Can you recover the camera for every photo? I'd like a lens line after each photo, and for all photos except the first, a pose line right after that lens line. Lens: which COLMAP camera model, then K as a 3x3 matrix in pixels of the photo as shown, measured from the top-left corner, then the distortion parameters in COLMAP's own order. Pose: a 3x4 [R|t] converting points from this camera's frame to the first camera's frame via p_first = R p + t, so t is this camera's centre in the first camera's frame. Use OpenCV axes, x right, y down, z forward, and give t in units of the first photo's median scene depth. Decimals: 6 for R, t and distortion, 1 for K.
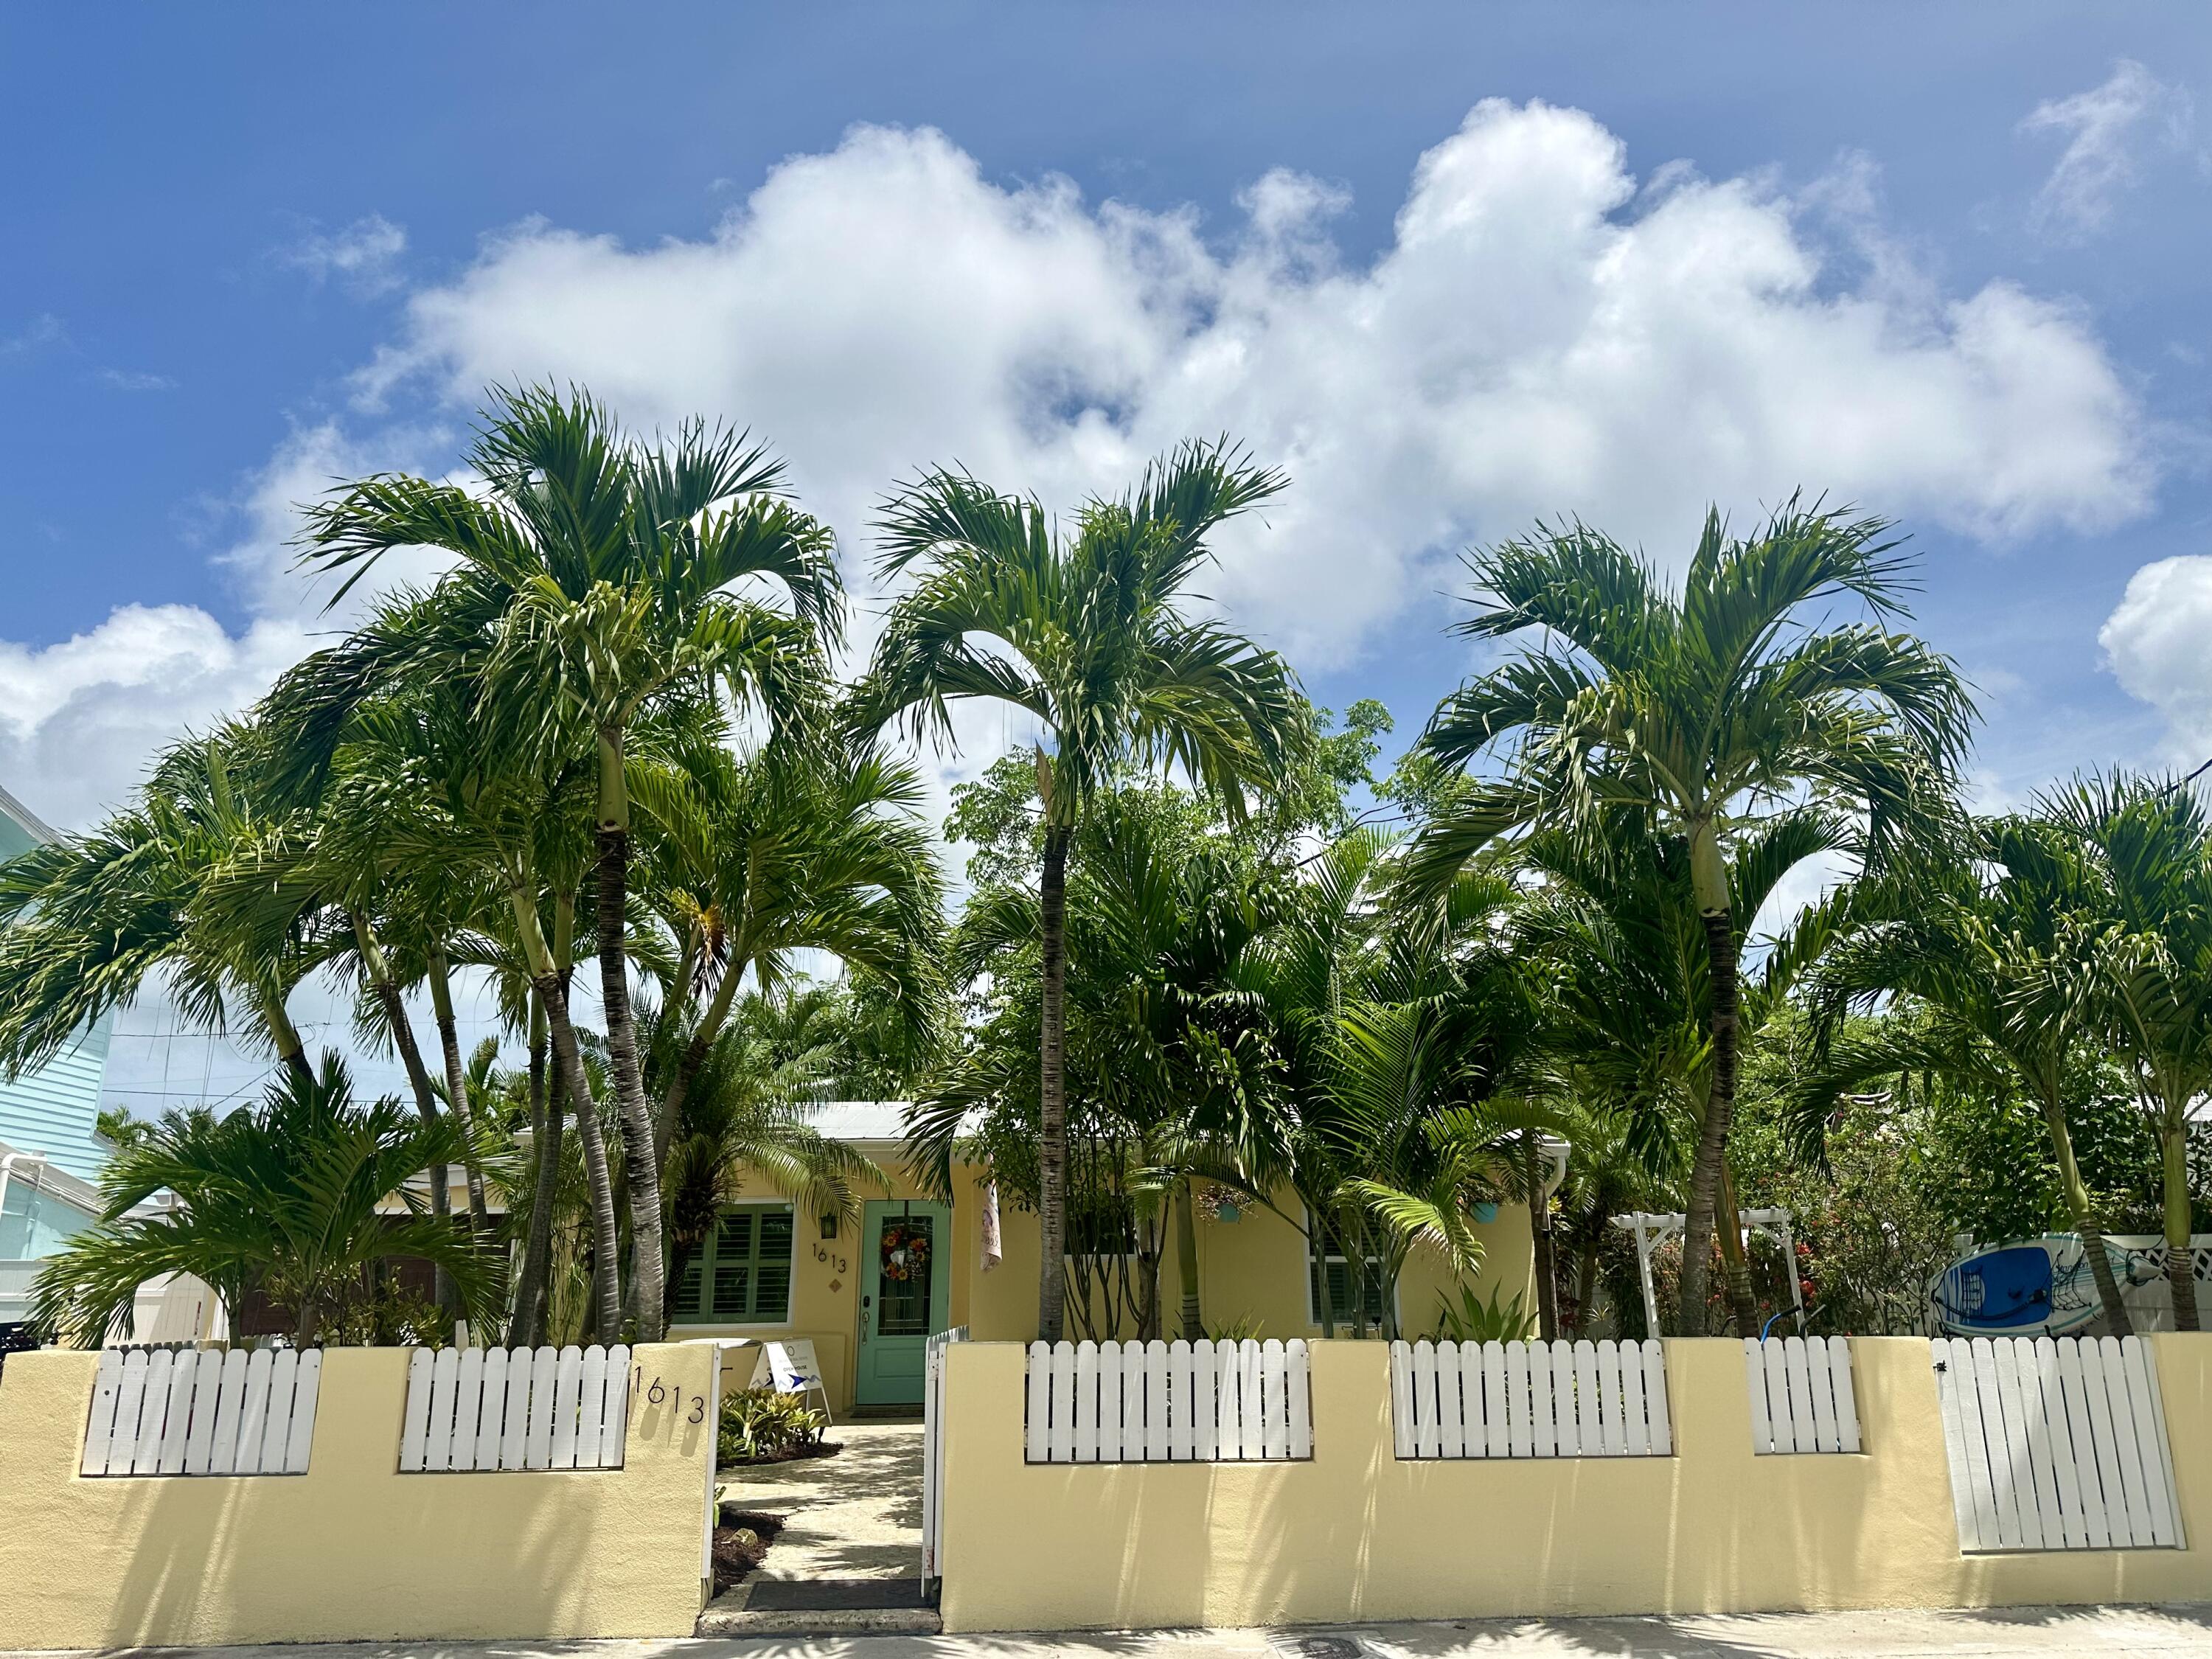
lens RADIAL K [[1566.0, 0, 1106.0], [0, 1566.0, 829.5], [0, 0, 1]] dist [0.136601, -0.227922]
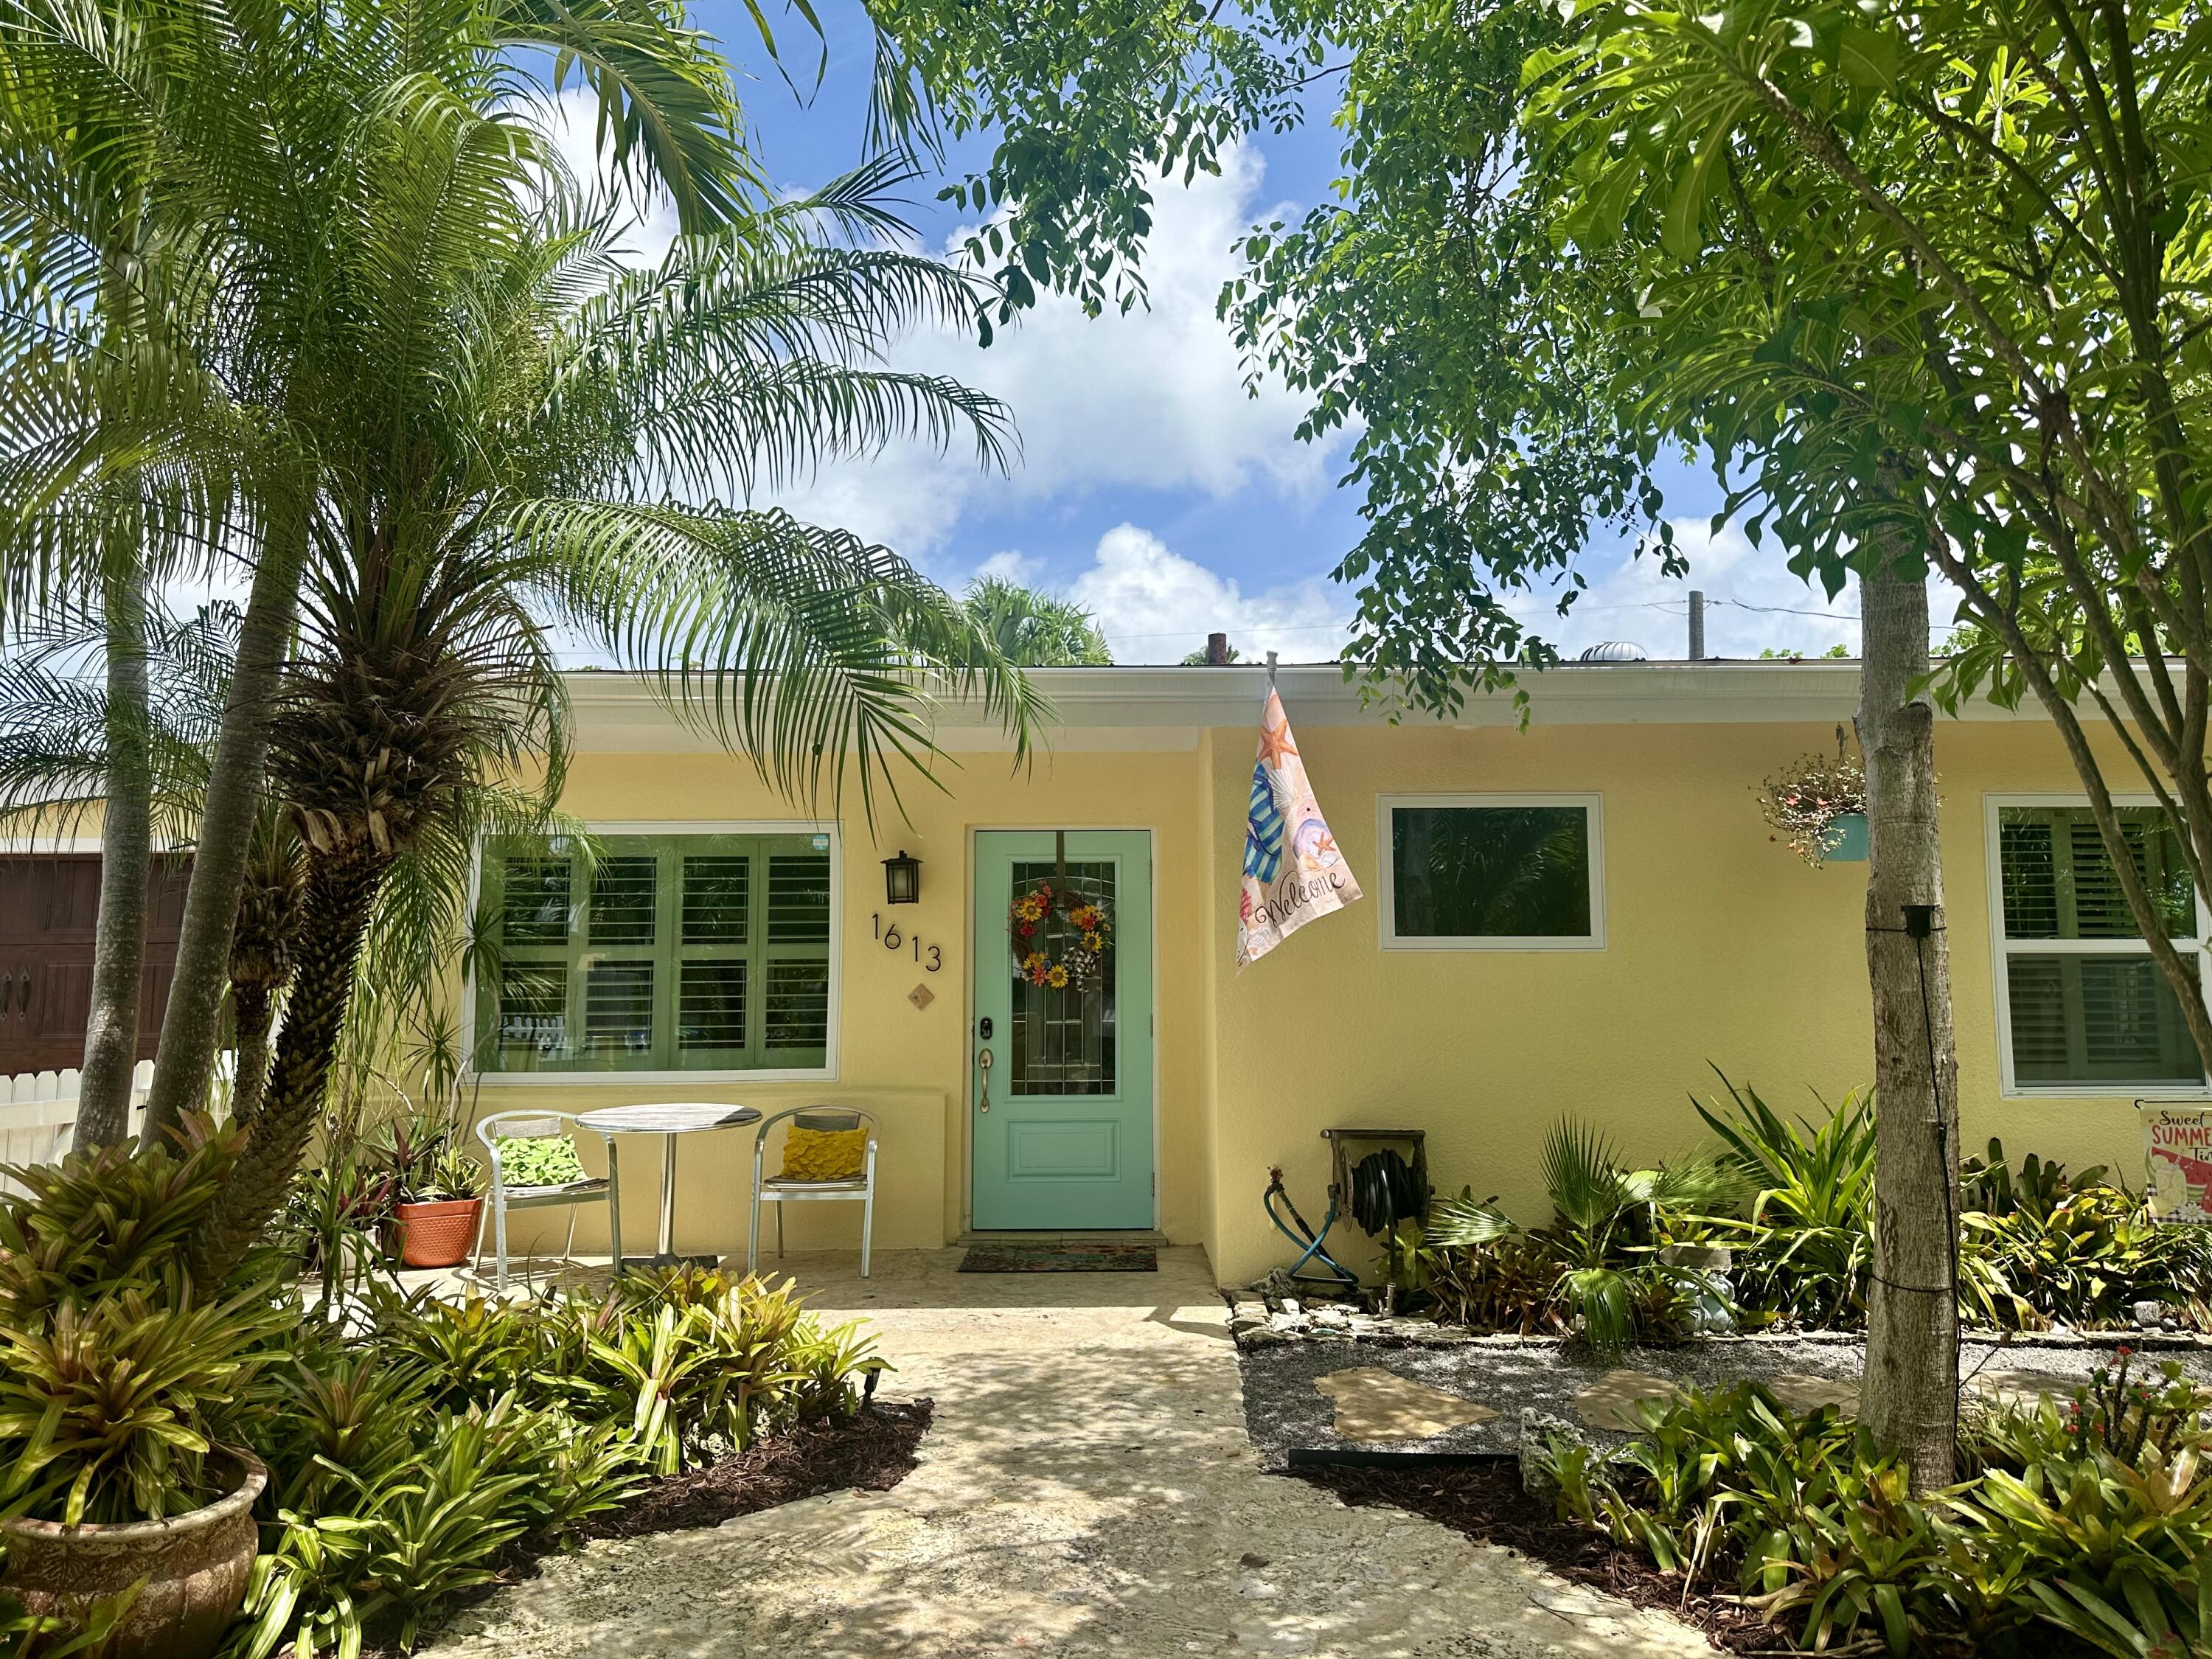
lens RADIAL K [[1566.0, 0, 1106.0], [0, 1566.0, 829.5], [0, 0, 1]] dist [0.136601, -0.227922]
pose [[0.997402, -0.003102, -0.071974, -0.079369], [0.015791, 0.984190, 0.176413, 0.152928], [0.070289, -0.177091, 0.981681, 0.539662]]
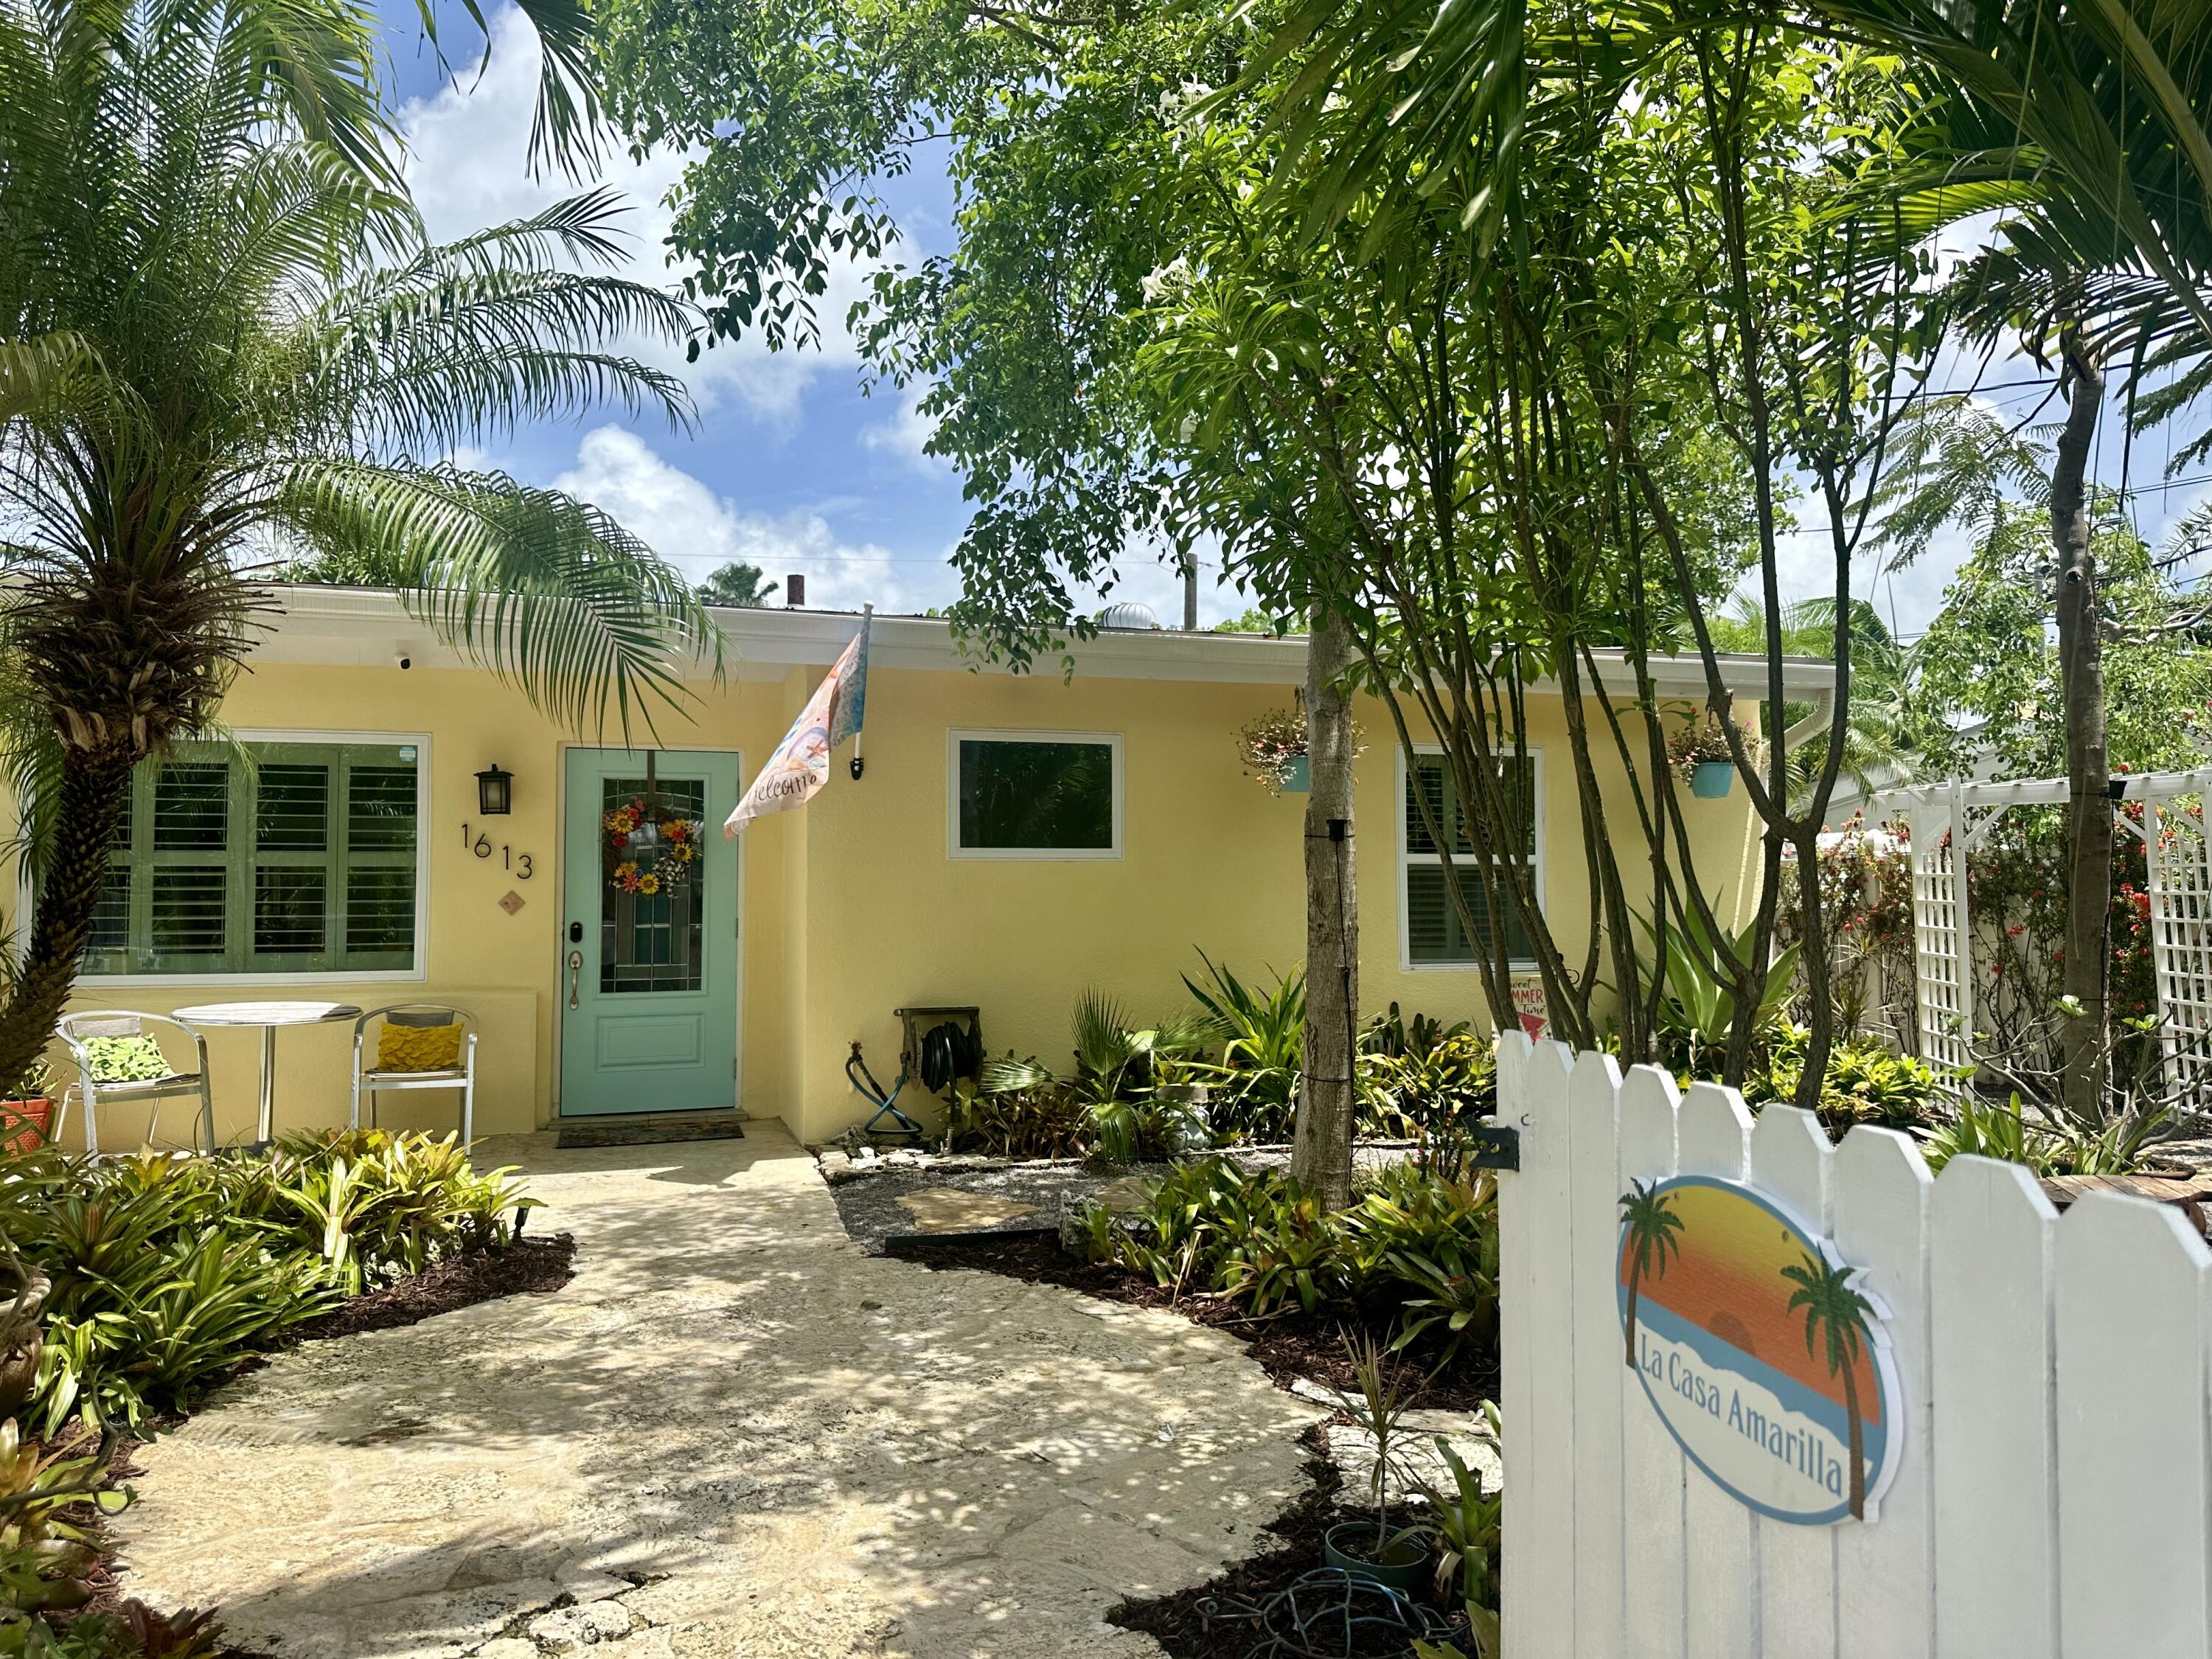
lens RADIAL K [[1566.0, 0, 1106.0], [0, 1566.0, 829.5], [0, 0, 1]] dist [0.136601, -0.227922]
pose [[0.972343, 0.013635, 0.233159, -0.103336], [-0.064952, 0.974700, 0.213872, 0.140811], [-0.224344, -0.223101, 0.948628, 0.469501]]
